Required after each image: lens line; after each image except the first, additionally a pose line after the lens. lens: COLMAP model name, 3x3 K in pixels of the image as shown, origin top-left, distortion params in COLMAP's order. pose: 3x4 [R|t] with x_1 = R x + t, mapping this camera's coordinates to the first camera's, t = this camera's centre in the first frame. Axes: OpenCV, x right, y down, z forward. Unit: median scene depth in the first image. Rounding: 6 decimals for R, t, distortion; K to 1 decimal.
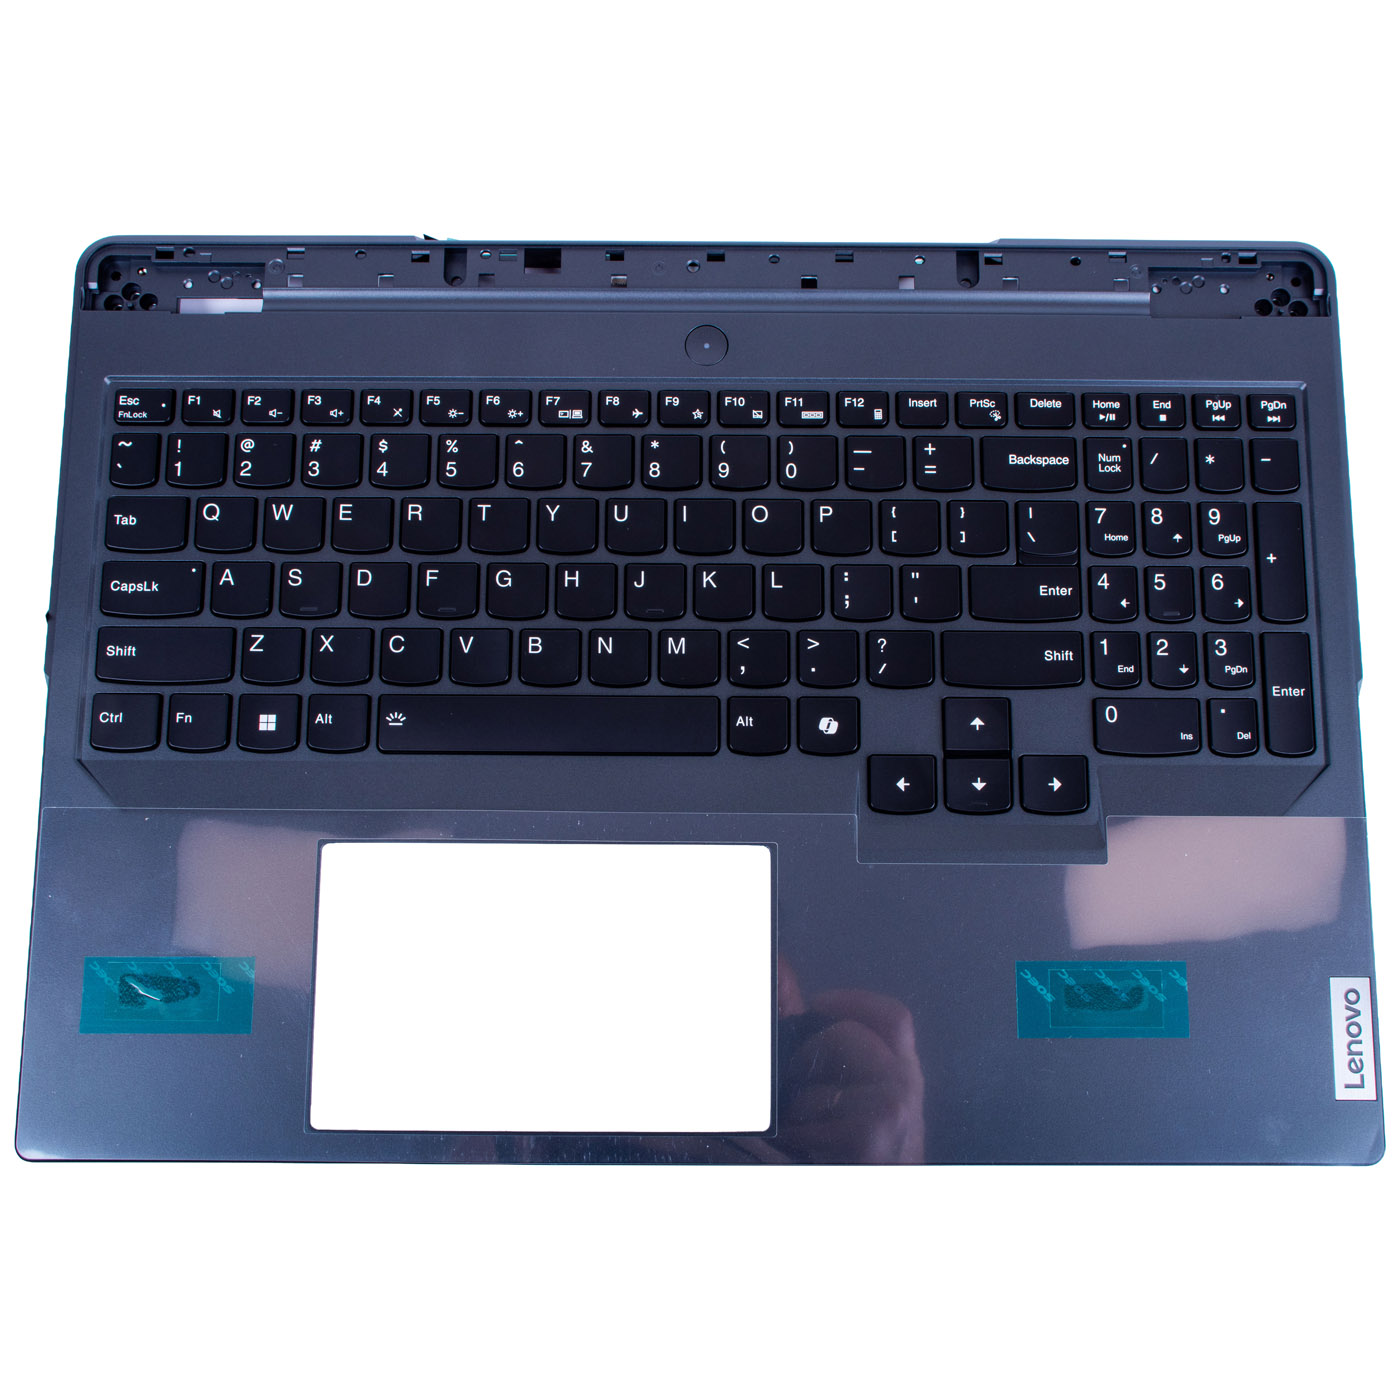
lens RADIAL K [[1915.7, 0, 708.0], [0, 1915.7, 698.6], [0, 0, 1]] dist [-0.032497, 0.000000]
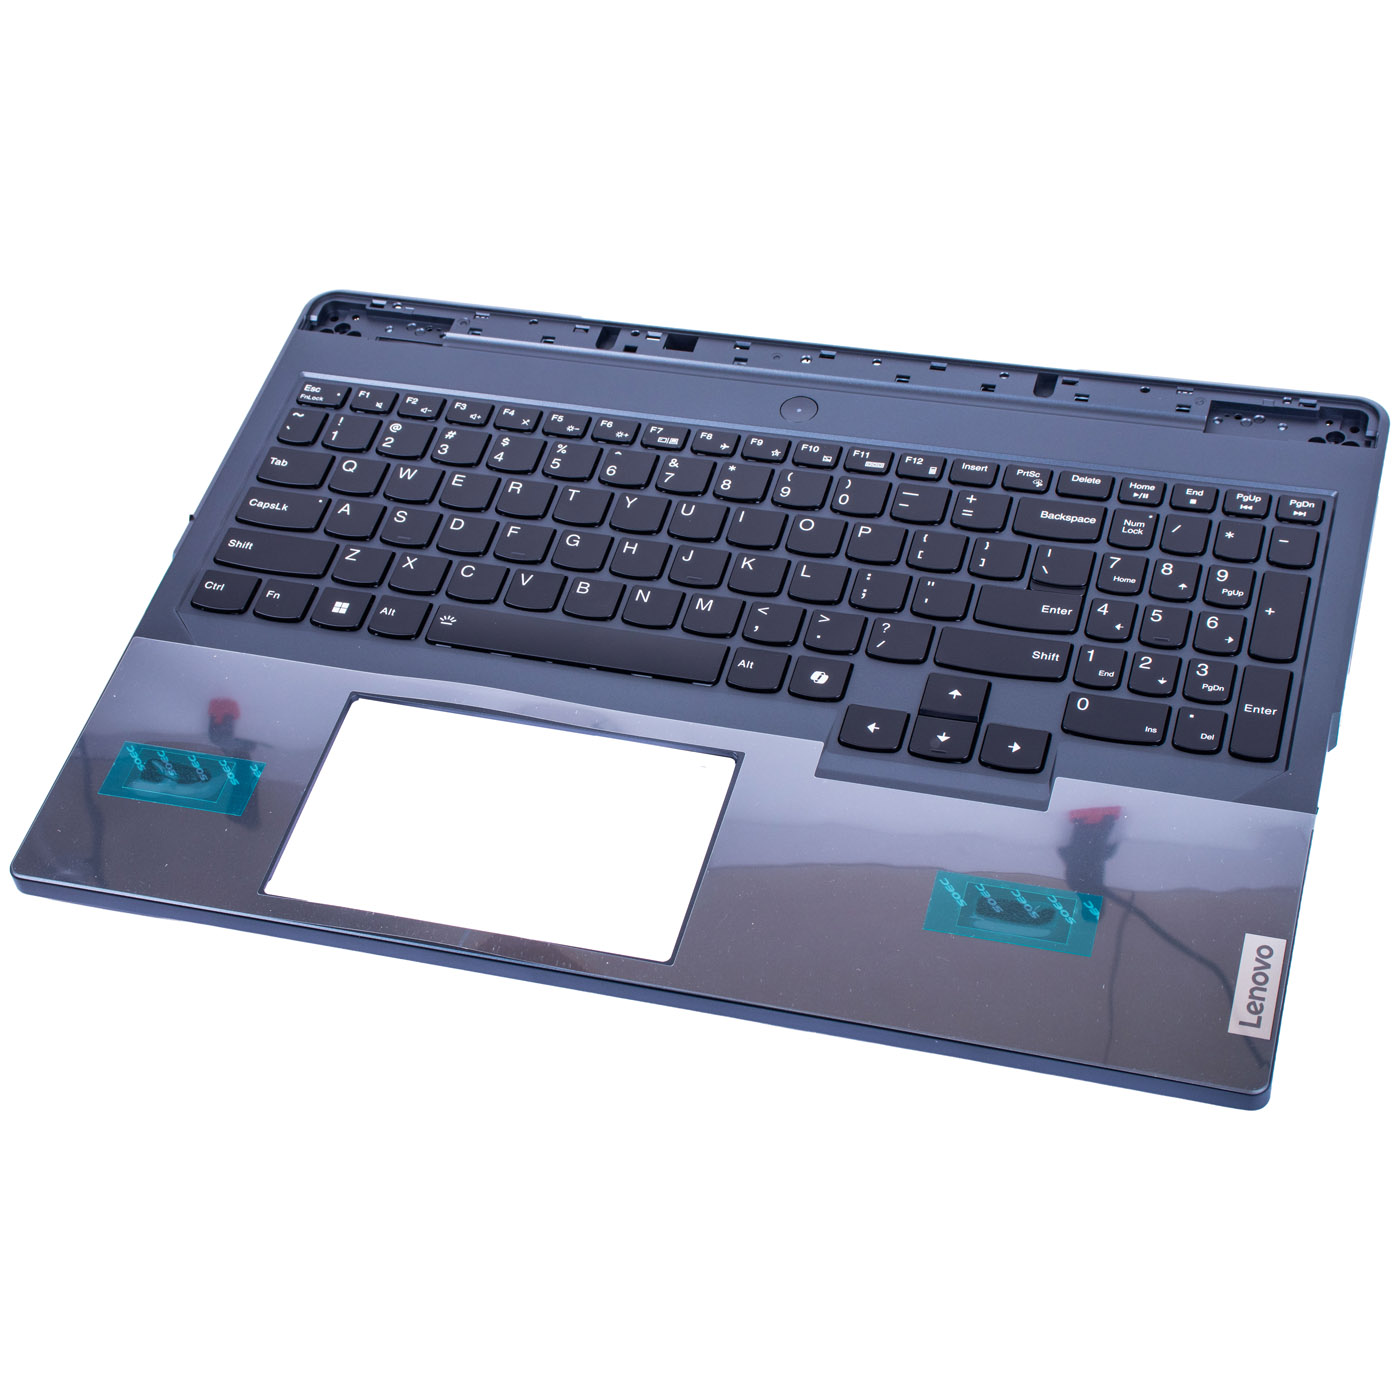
lens RADIAL K [[2776.8, 0, 668.5], [0, 2776.8, 708.9], [0, 0, 1]] dist [0.190260, 0.000000]
pose [[0.956972, 0.131641, -0.258604, 0.384217], [-0.238891, 0.863307, -0.444559, 0.738131], [0.164732, 0.487209, 0.857608, -0.351928]]
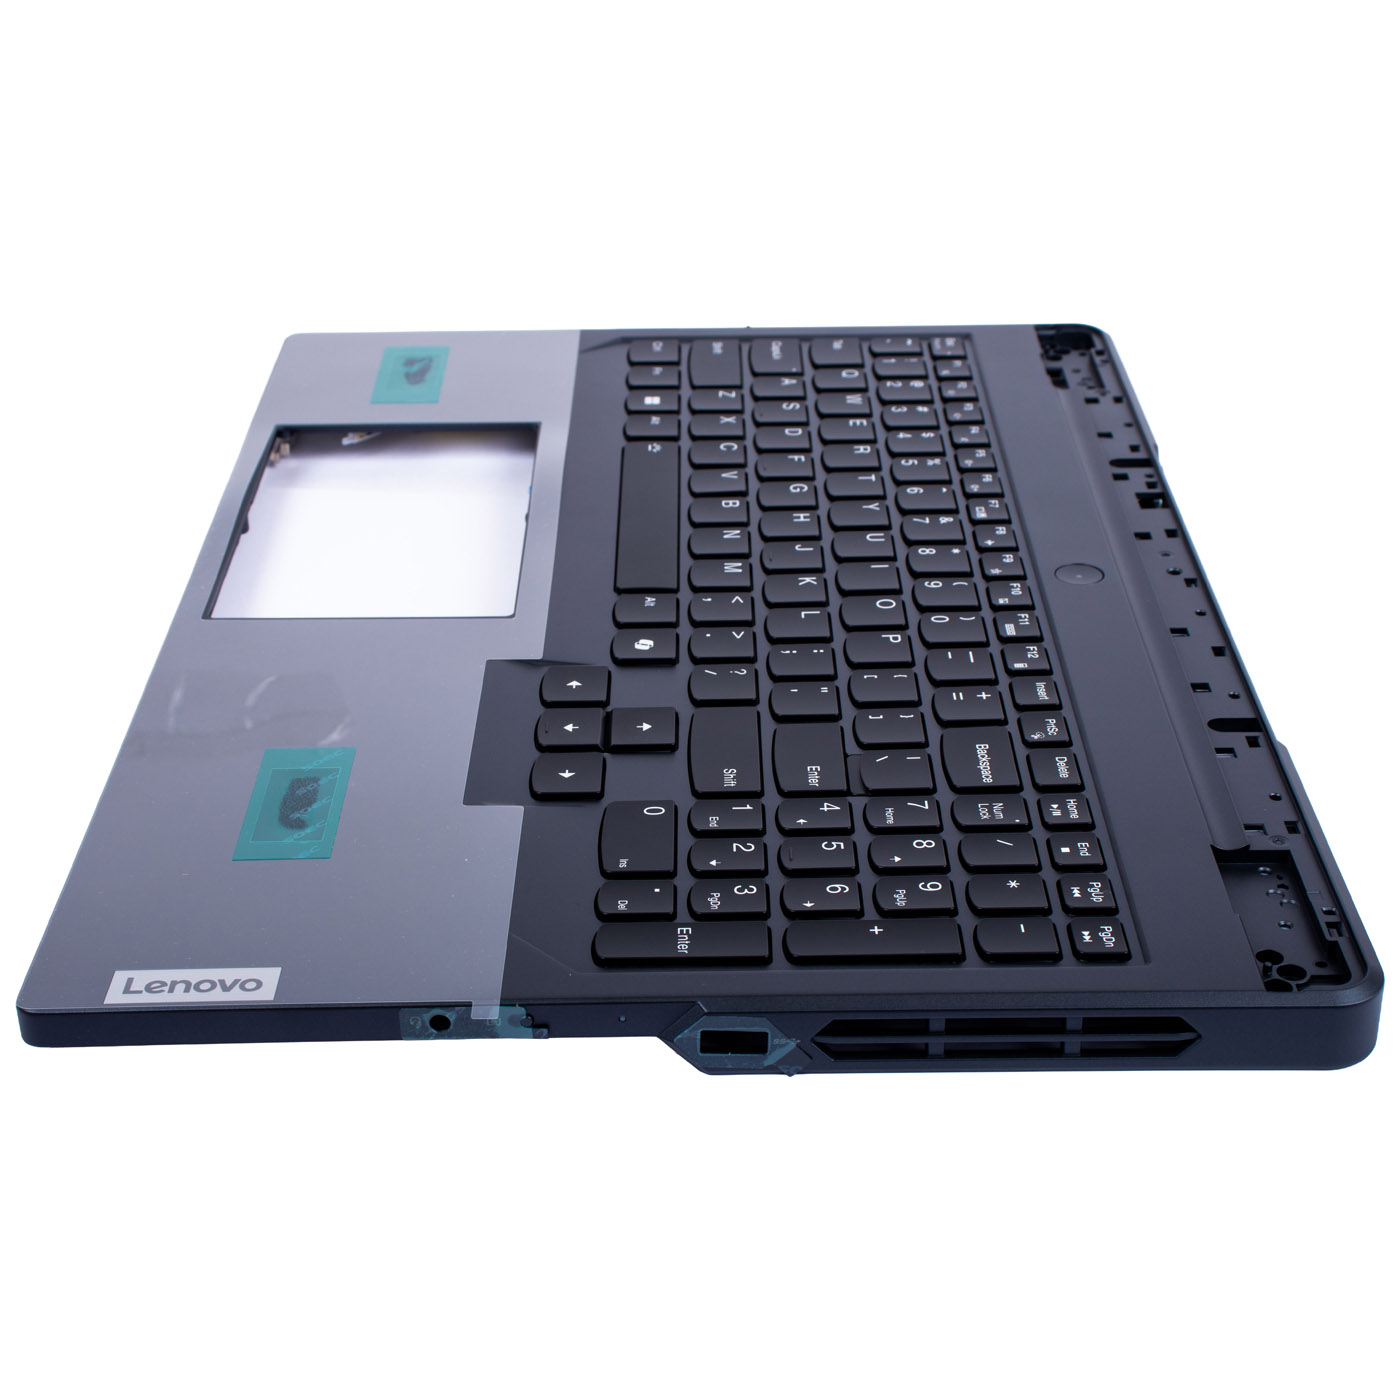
lens RADIAL K [[2432.9, 0, 678.7], [0, 2432.9, 730.6], [0, 0, 1]] dist [0.100427, 0.000000]
pose [[-0.001536, 0.488853, -0.872365, 1.045848], [-0.977142, 0.184714, 0.105230, -0.110703], [0.212580, 0.852586, 0.477396, 0.490989]]
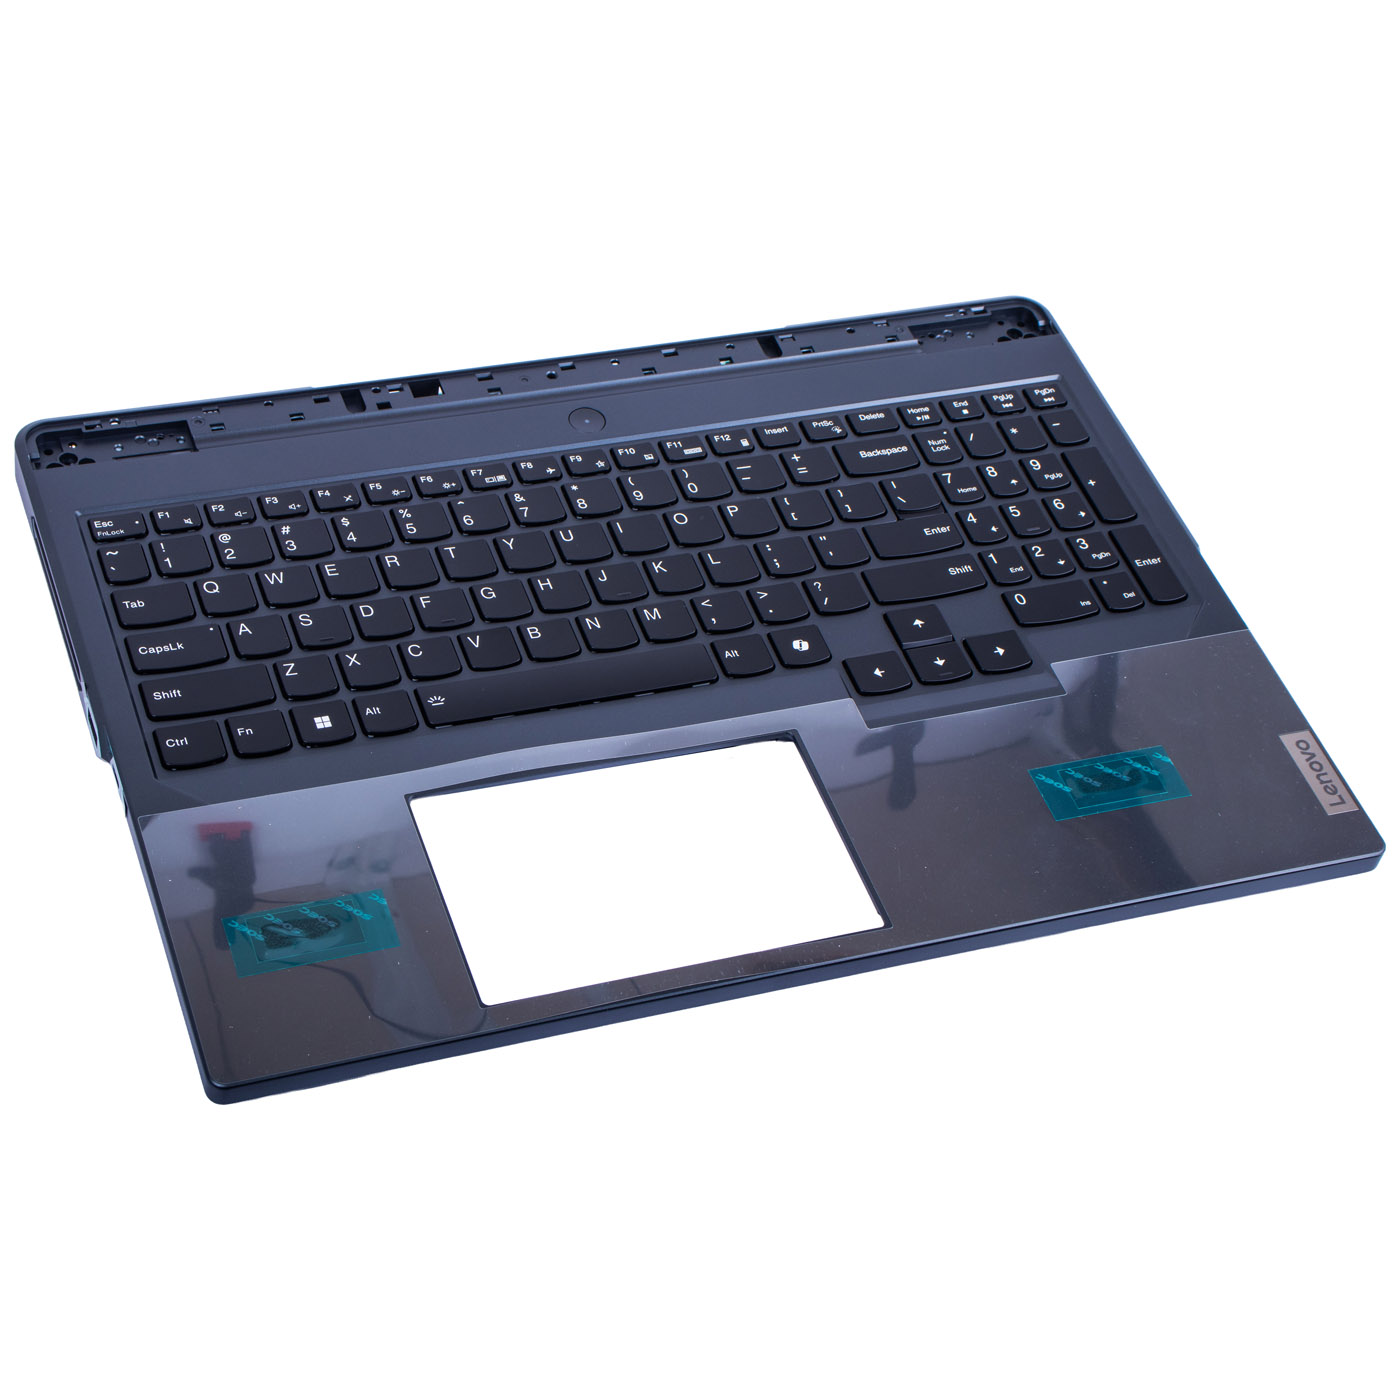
lens RADIAL K [[2828.2, 0, 646.1], [0, 2828.2, 707.5], [0, 0, 1]] dist [0.182723, 0.000000]
pose [[0.934439, -0.167505, 0.314269, -0.547406], [0.299589, 0.846851, -0.439420, 0.743092], [-0.192534, 0.504763, 0.841513, -0.371294]]
